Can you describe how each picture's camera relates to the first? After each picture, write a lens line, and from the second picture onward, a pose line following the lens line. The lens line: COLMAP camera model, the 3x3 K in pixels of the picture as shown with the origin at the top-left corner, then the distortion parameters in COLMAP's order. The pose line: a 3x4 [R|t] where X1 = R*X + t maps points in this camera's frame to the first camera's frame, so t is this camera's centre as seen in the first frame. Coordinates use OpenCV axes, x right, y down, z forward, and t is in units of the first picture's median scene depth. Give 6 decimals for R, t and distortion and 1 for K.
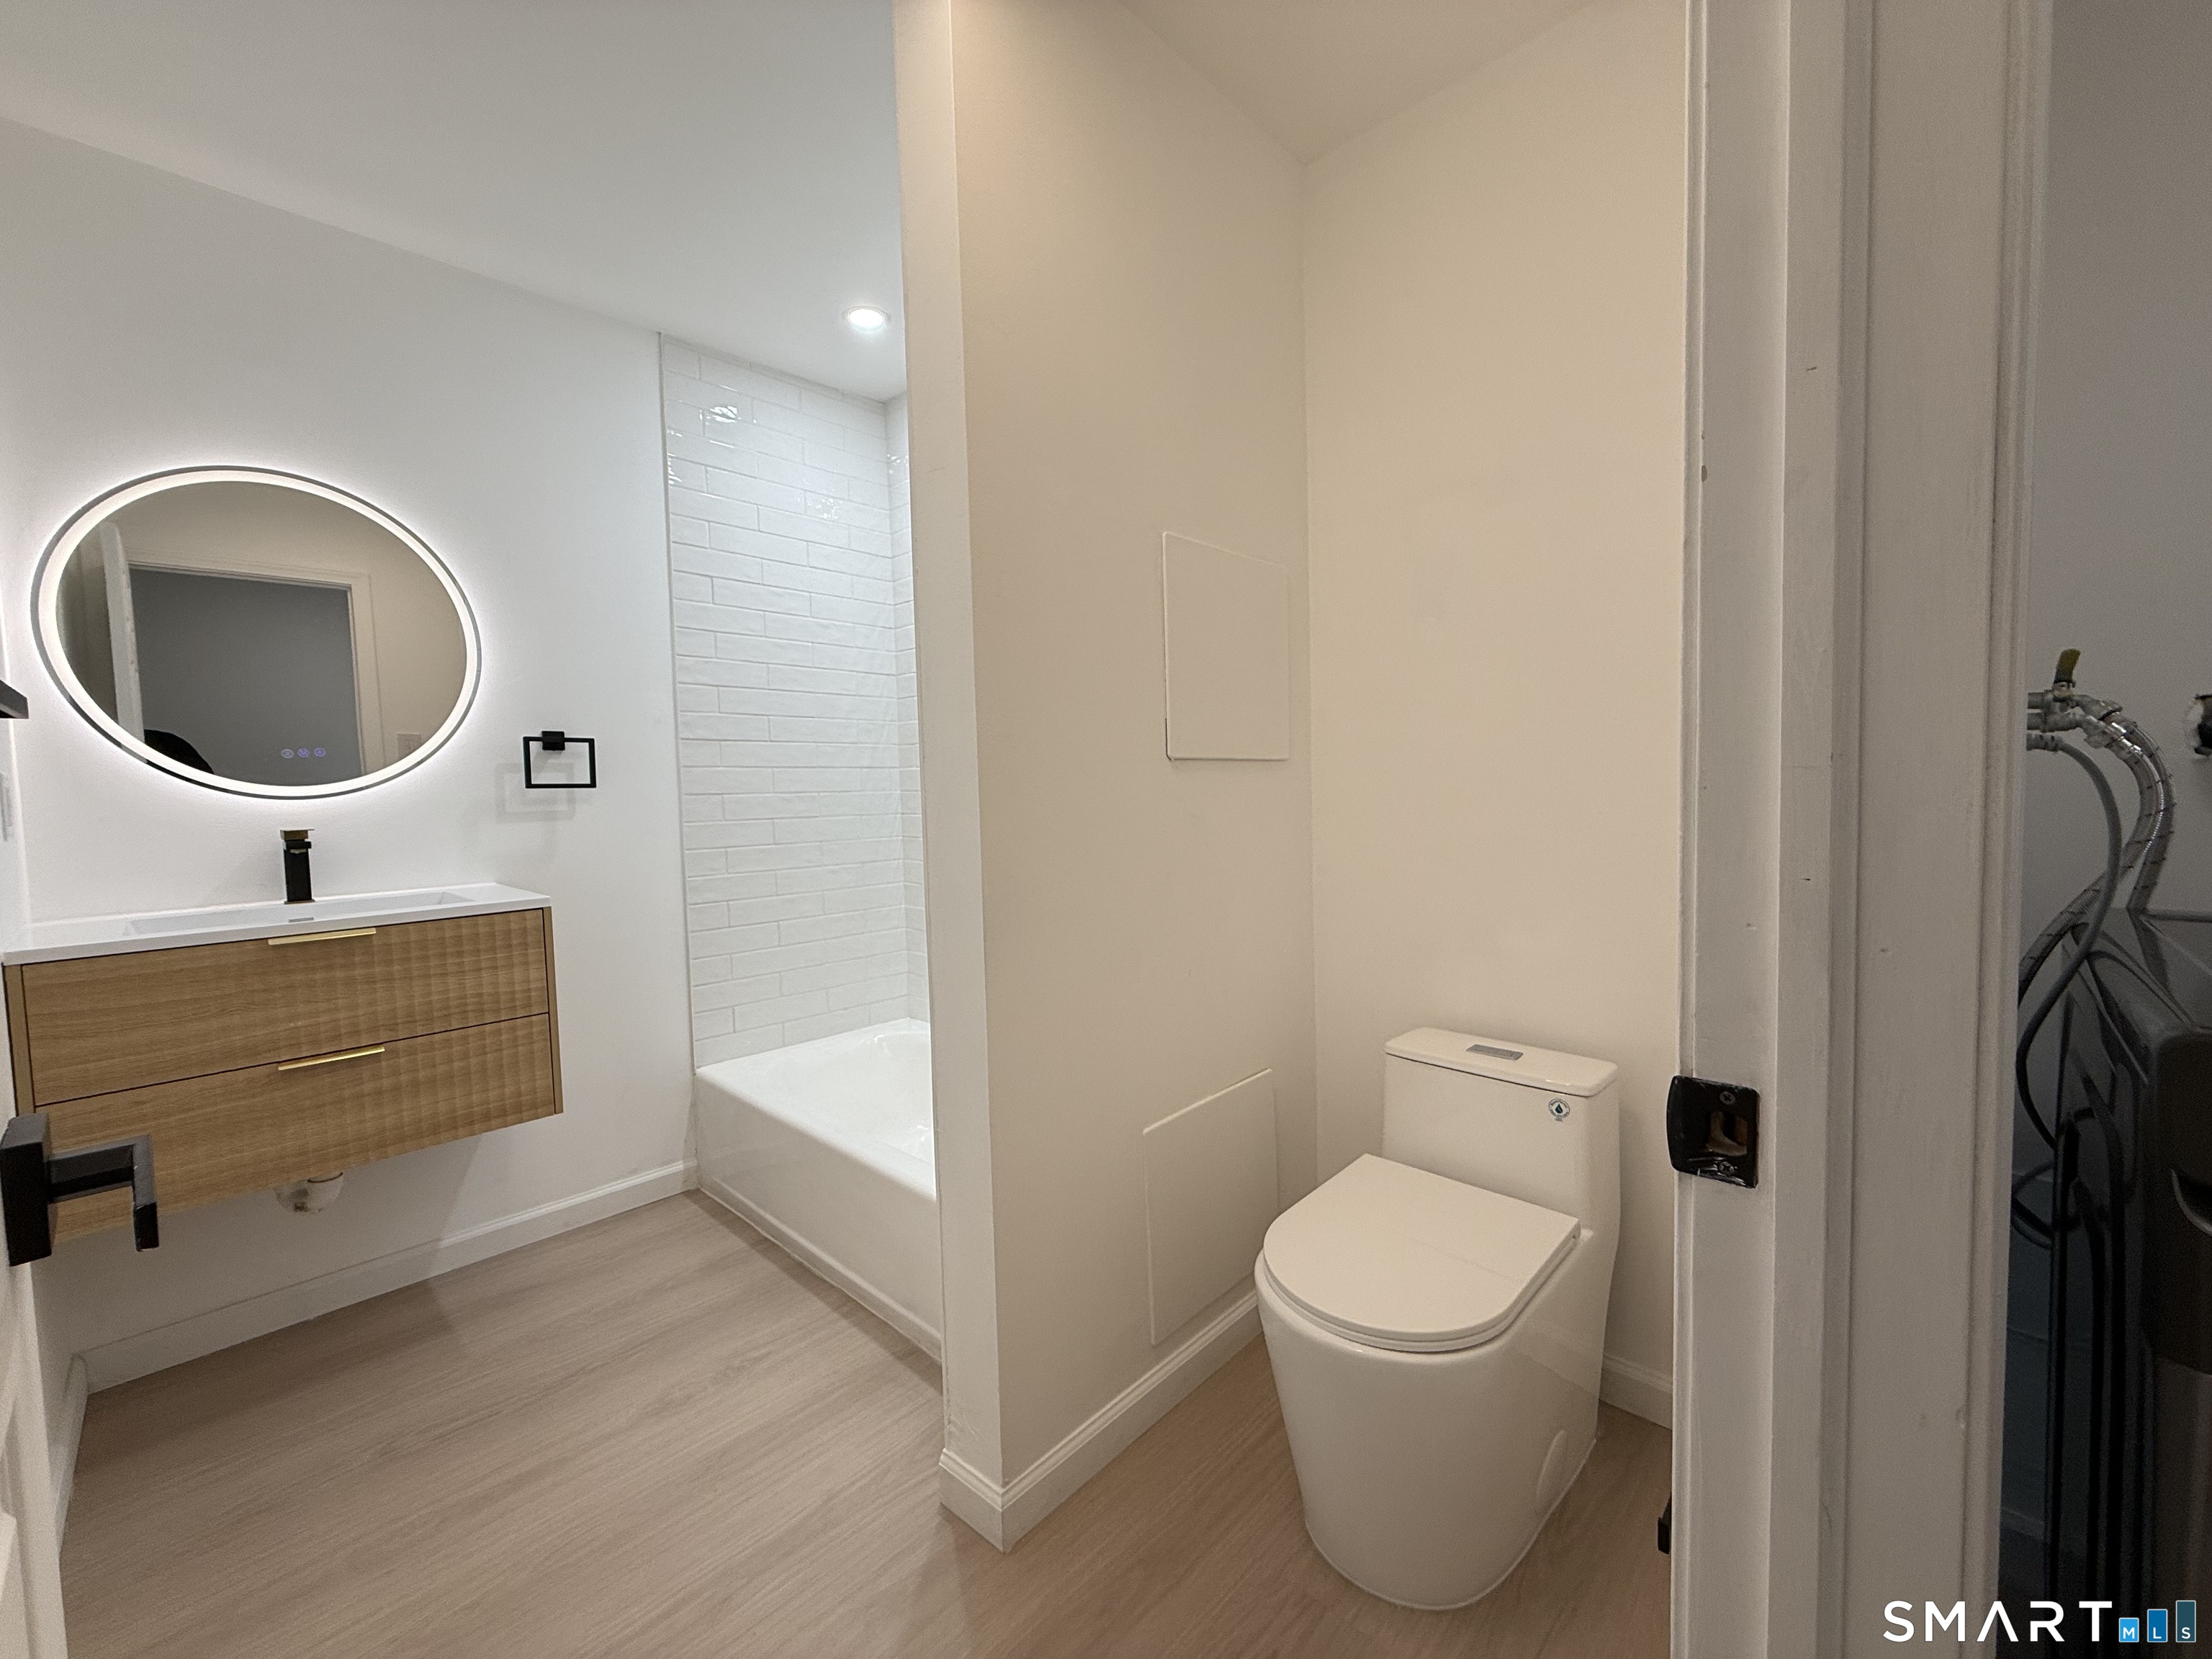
lens RADIAL K [[878.1, 0, 1100.1], [0, 878.1, 830.7], [0, 0, 1]] dist [-0.000003, 0.000005]
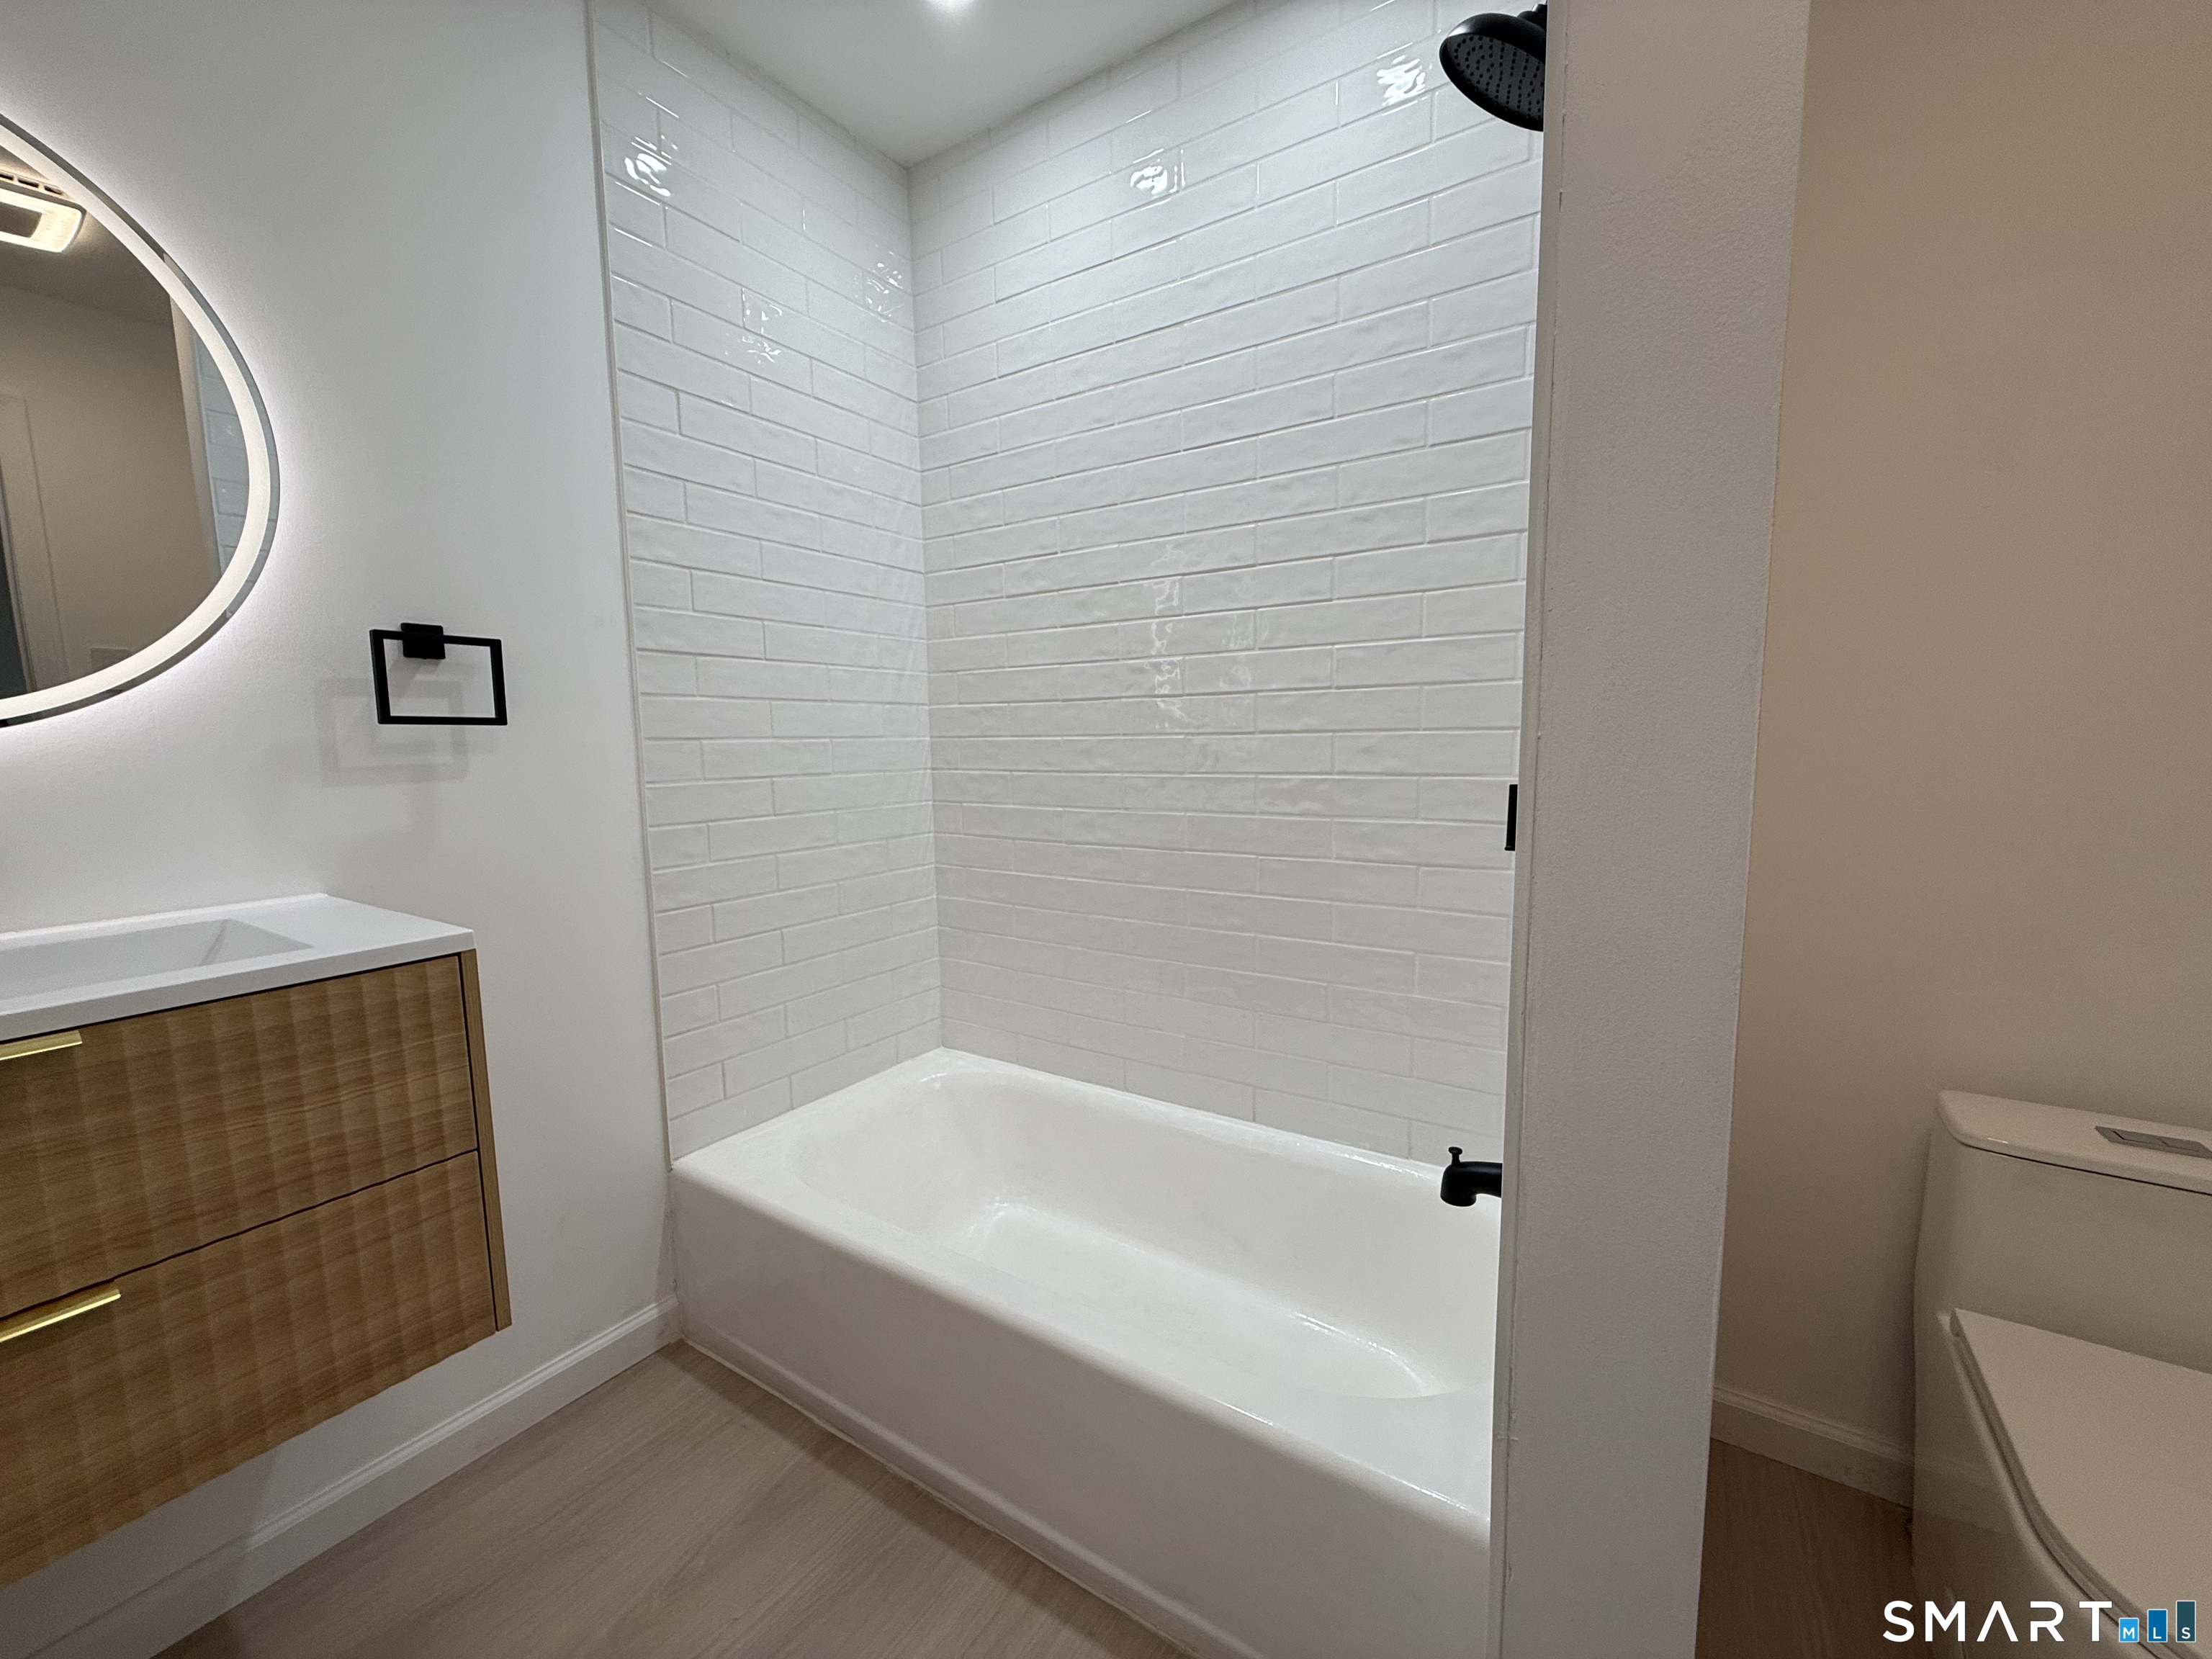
lens RADIAL K [[882.1, 0, 1102.1], [0, 882.1, 830.0], [0, 0, 1]] dist [-0.000558, -0.000132]
pose [[0.984122, -0.011188, 0.177138, -0.354012], [0.002059, 0.998664, 0.051637, -0.010386], [-0.177479, -0.050453, 0.982830, 0.427205]]
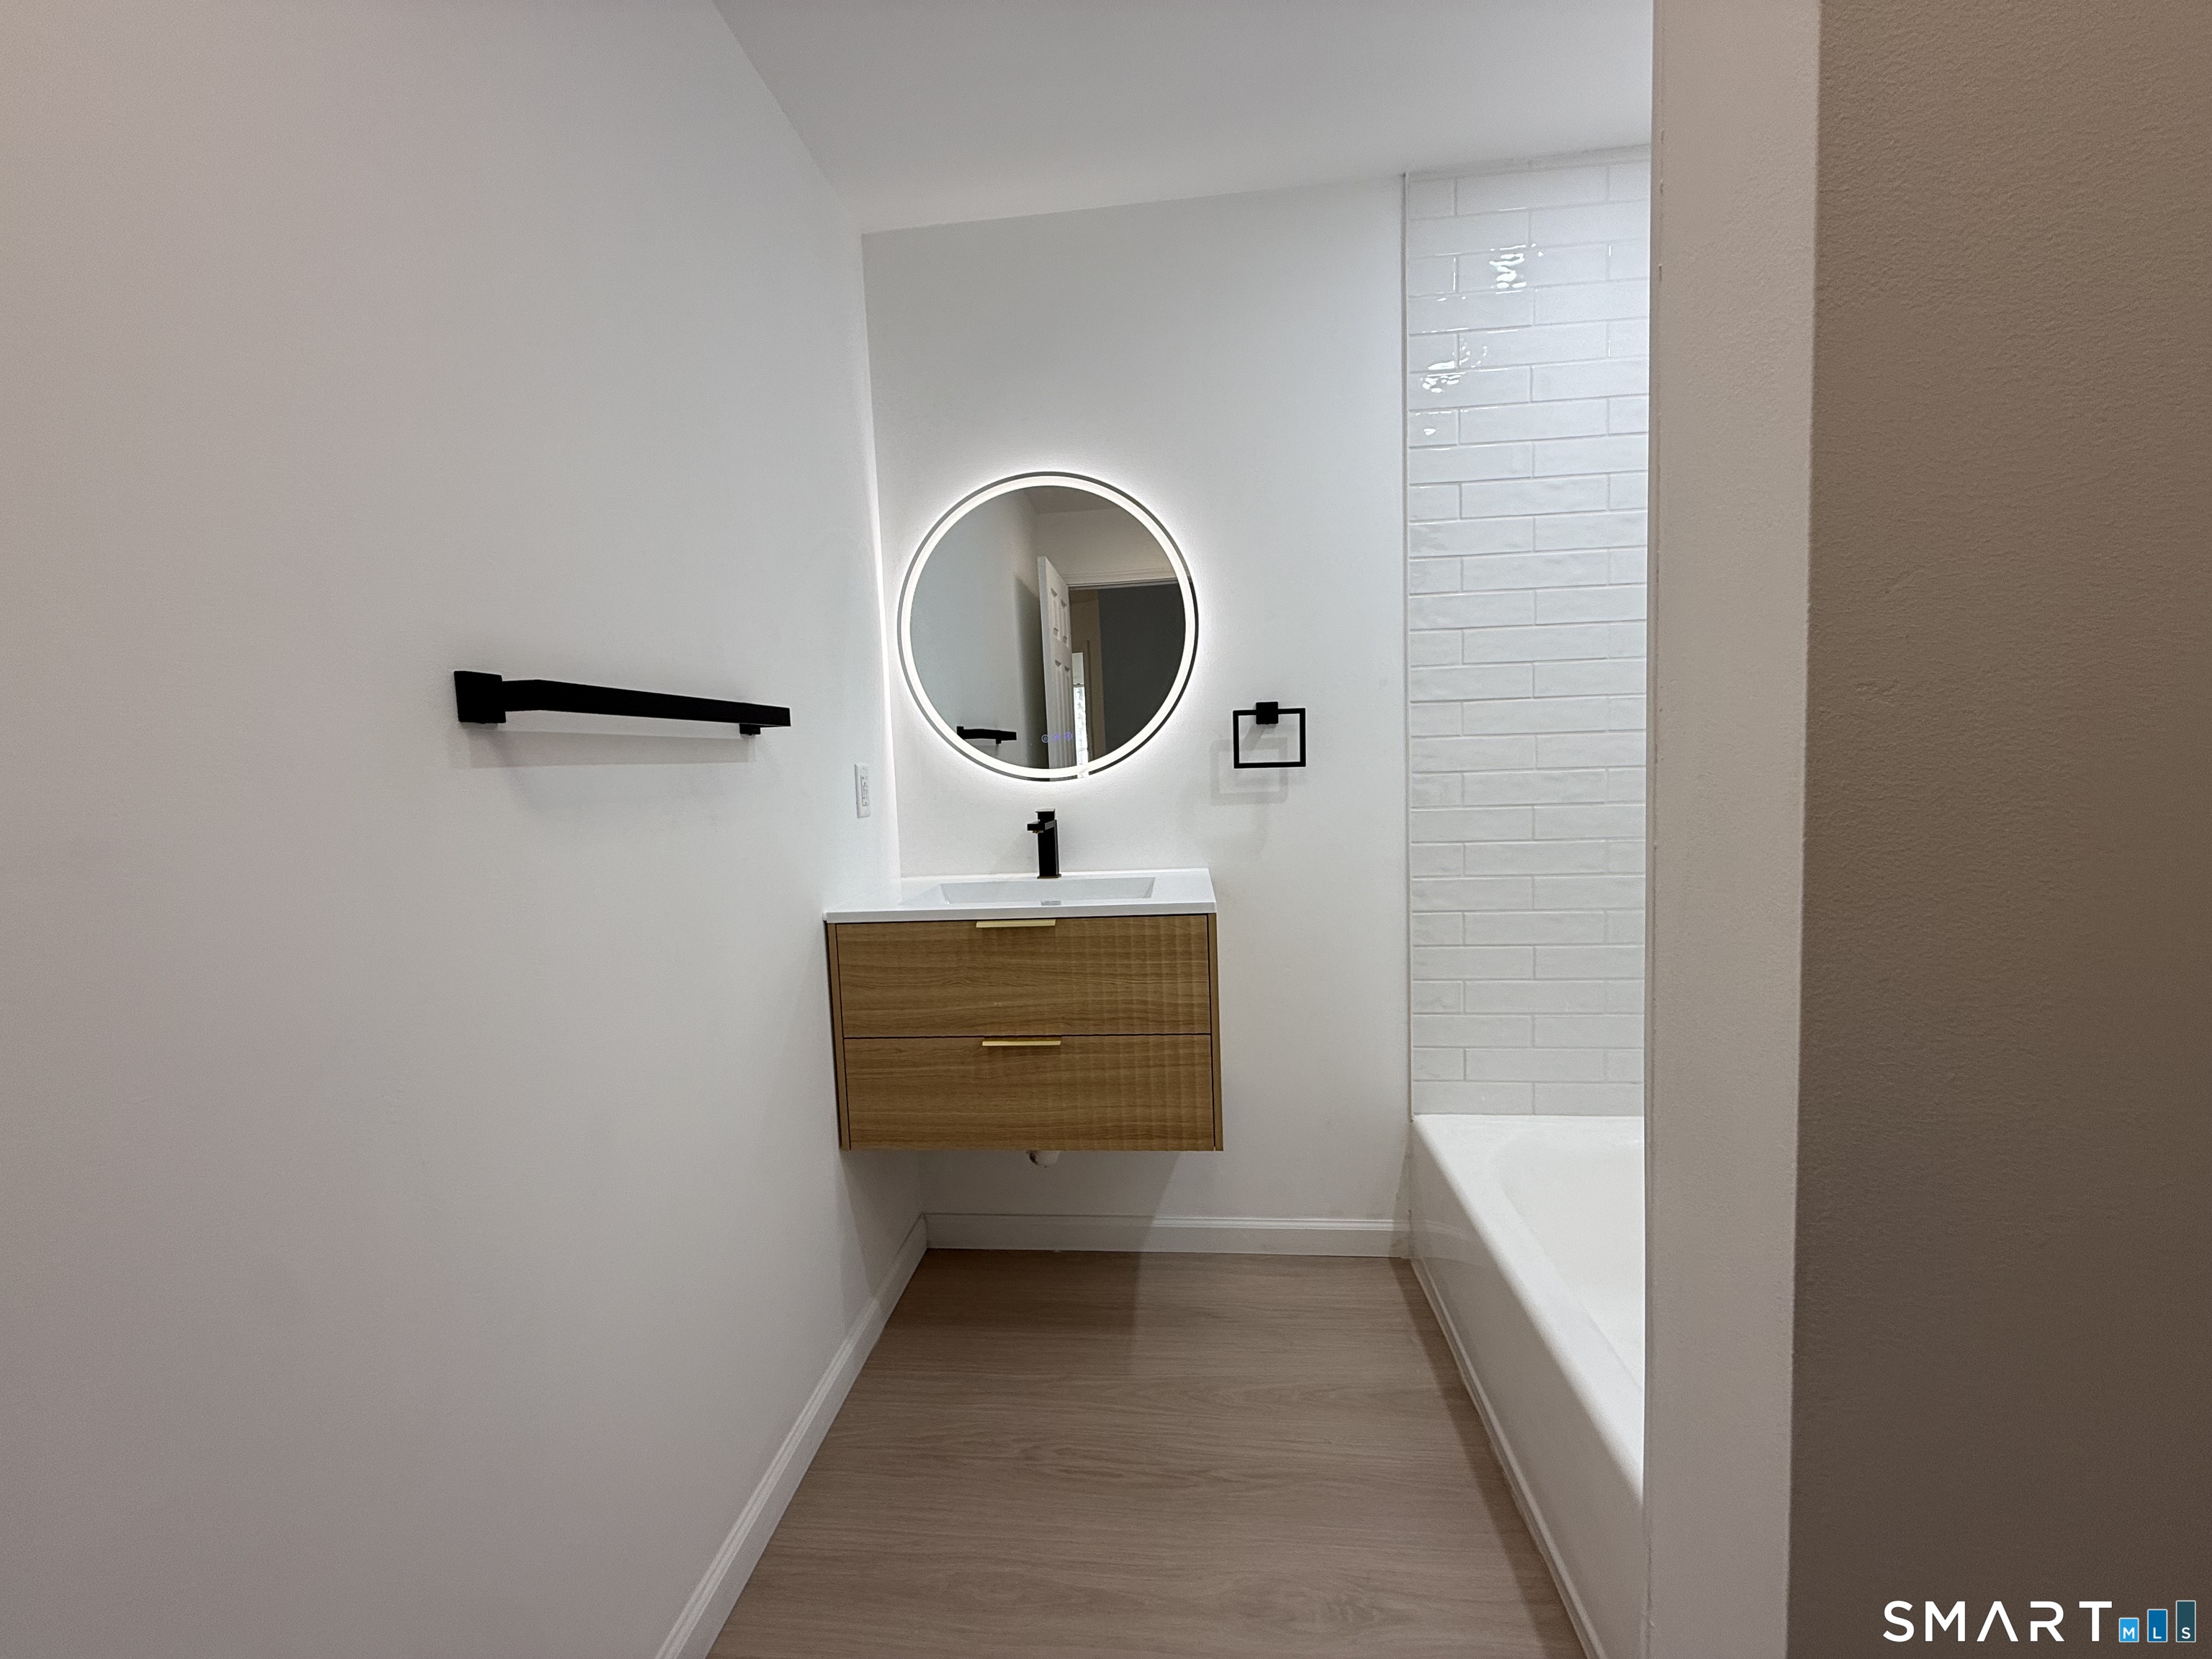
lens RADIAL K [[878.1, 0, 1100.1], [0, 878.1, 830.7], [0, 0, 1]] dist [-0.000003, 0.000005]
pose [[0.613551, 0.062615, -0.787169, -0.027576], [-0.018999, 0.997733, 0.064555, -0.046654], [0.789426, -0.024653, 0.613350, 0.392776]]
